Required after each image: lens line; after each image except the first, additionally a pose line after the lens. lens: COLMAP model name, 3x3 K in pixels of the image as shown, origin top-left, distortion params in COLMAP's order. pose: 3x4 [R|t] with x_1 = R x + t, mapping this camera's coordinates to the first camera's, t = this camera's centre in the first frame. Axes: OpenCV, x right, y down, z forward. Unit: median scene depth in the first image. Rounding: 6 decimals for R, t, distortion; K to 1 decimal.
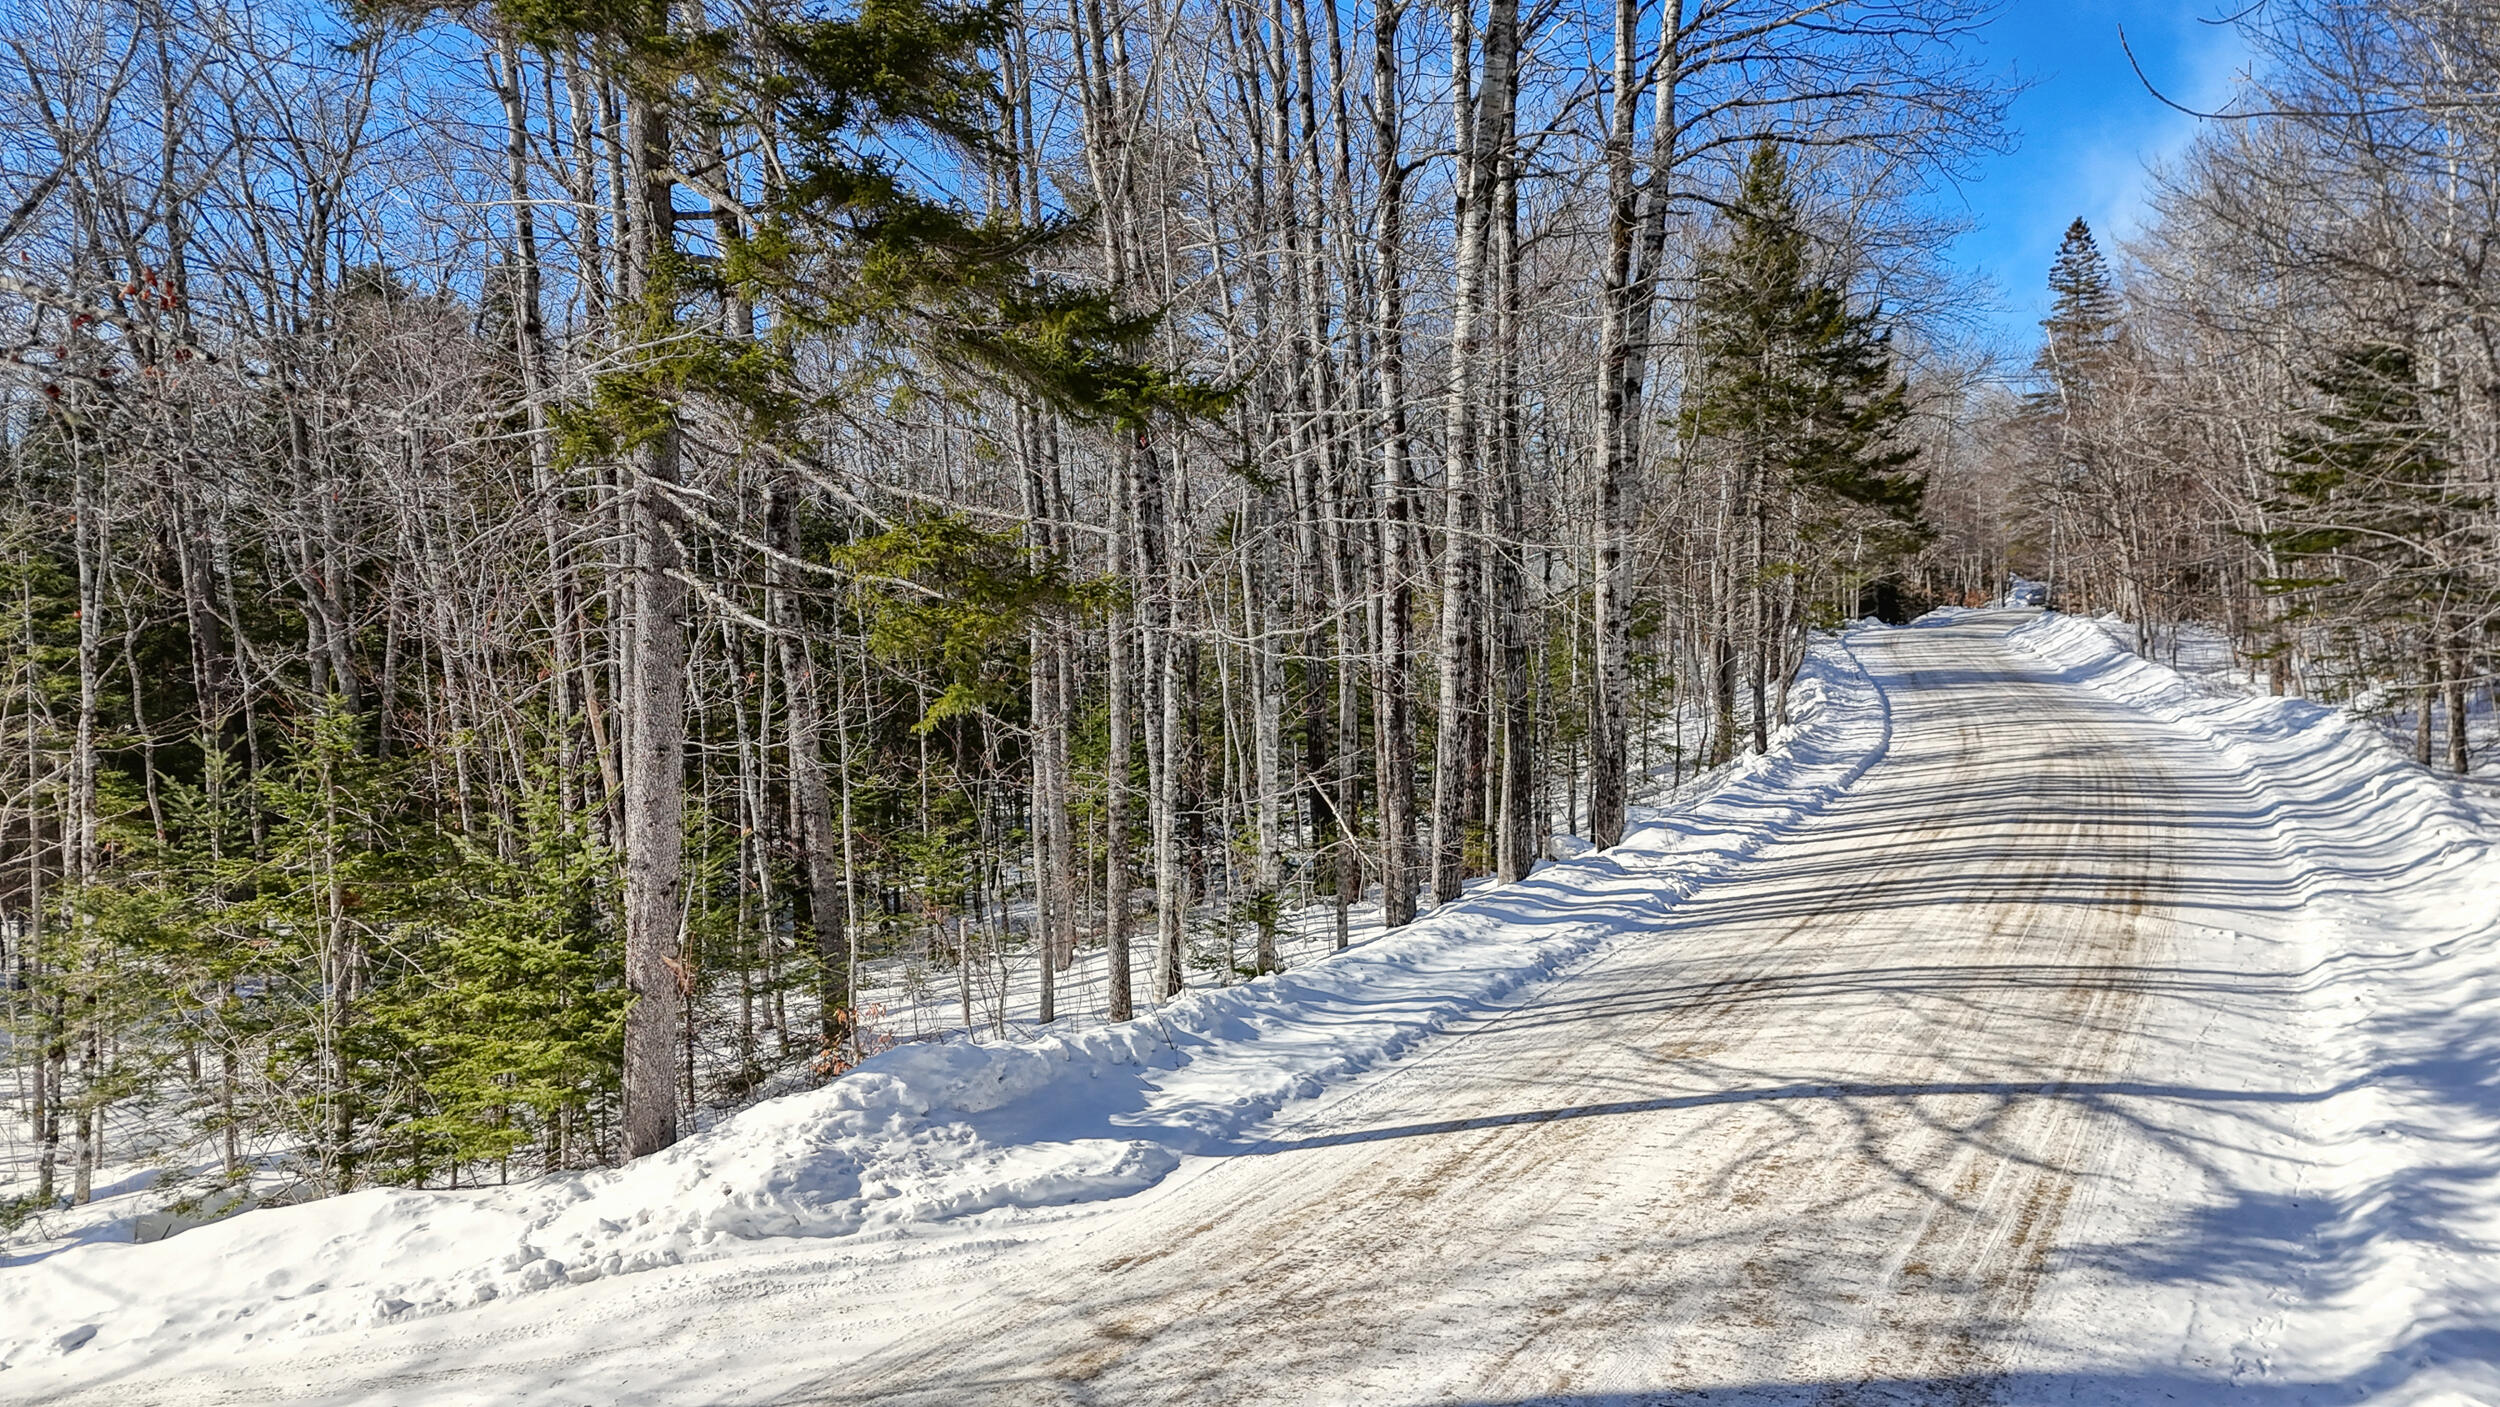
lens RADIAL K [[1852.6, 0, 1244.1], [0, 1852.6, 700.8], [0, 0, 1]] dist [0.112493, -0.109744]
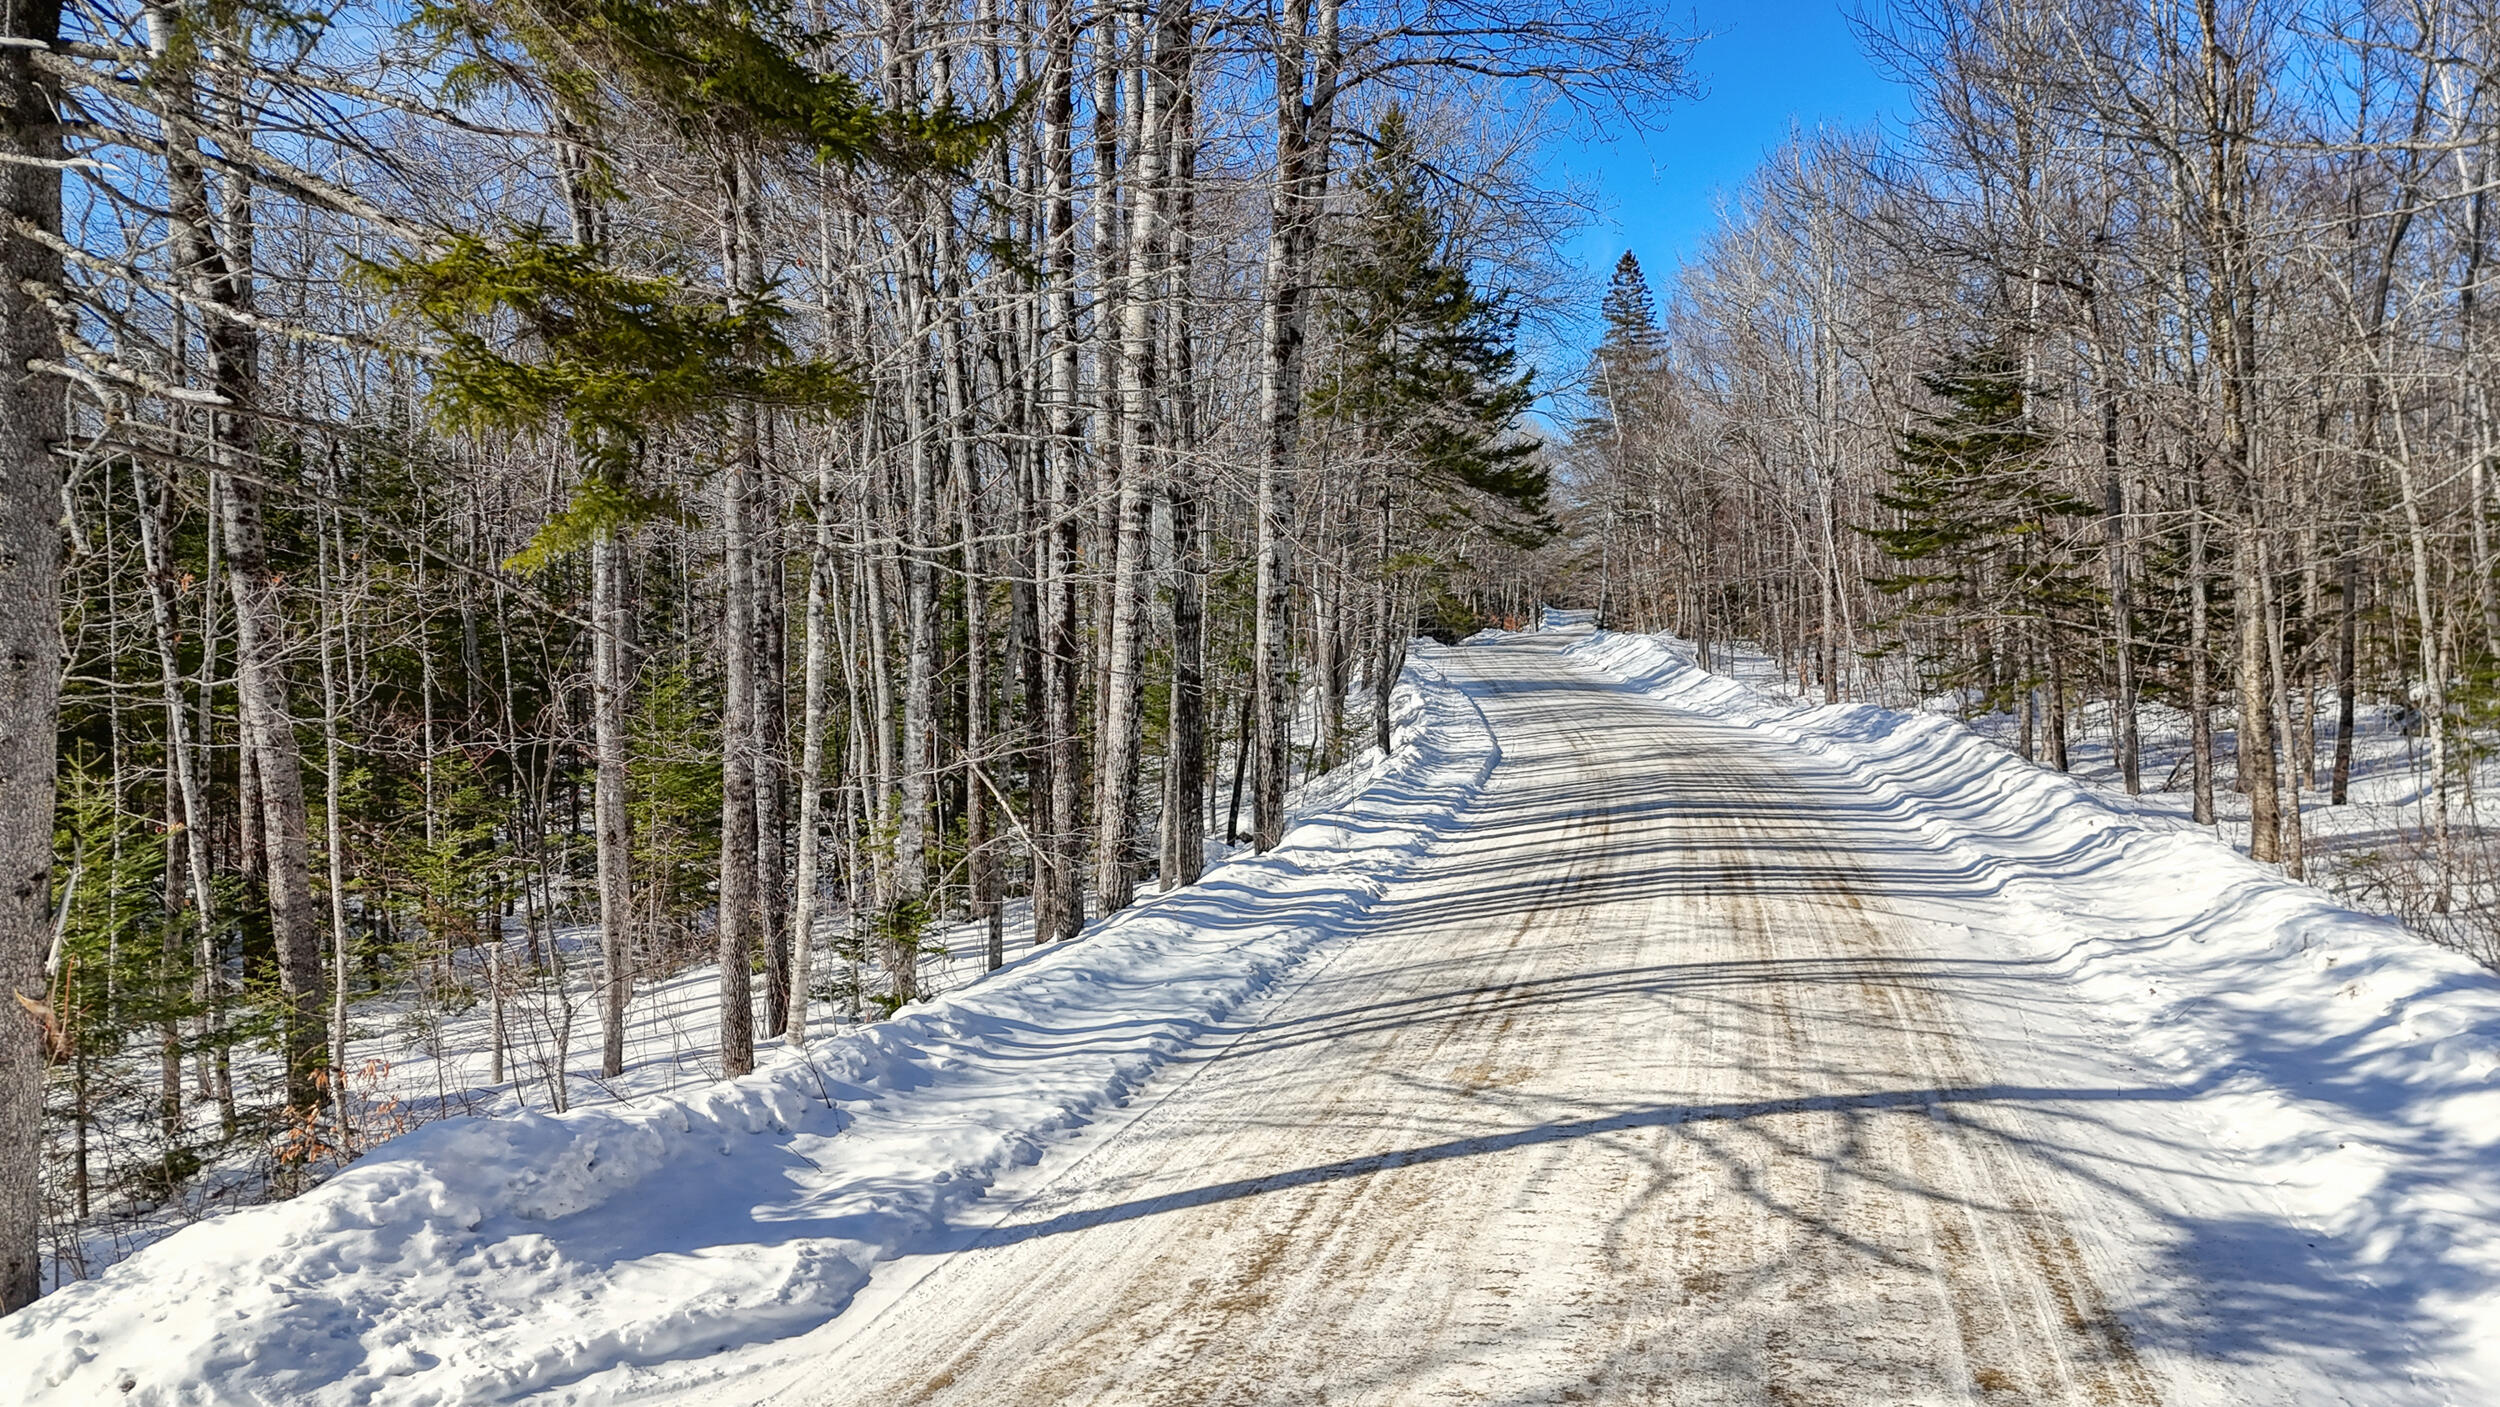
lens RADIAL K [[1852.6, 0, 1244.1], [0, 1852.6, 700.8], [0, 0, 1]] dist [0.112493, -0.109744]
pose [[0.968916, 0.011074, 0.247142, -0.048770], [-0.007544, 0.999856, -0.015224, 0.029558], [-0.247275, 0.012887, 0.968860, 0.188451]]
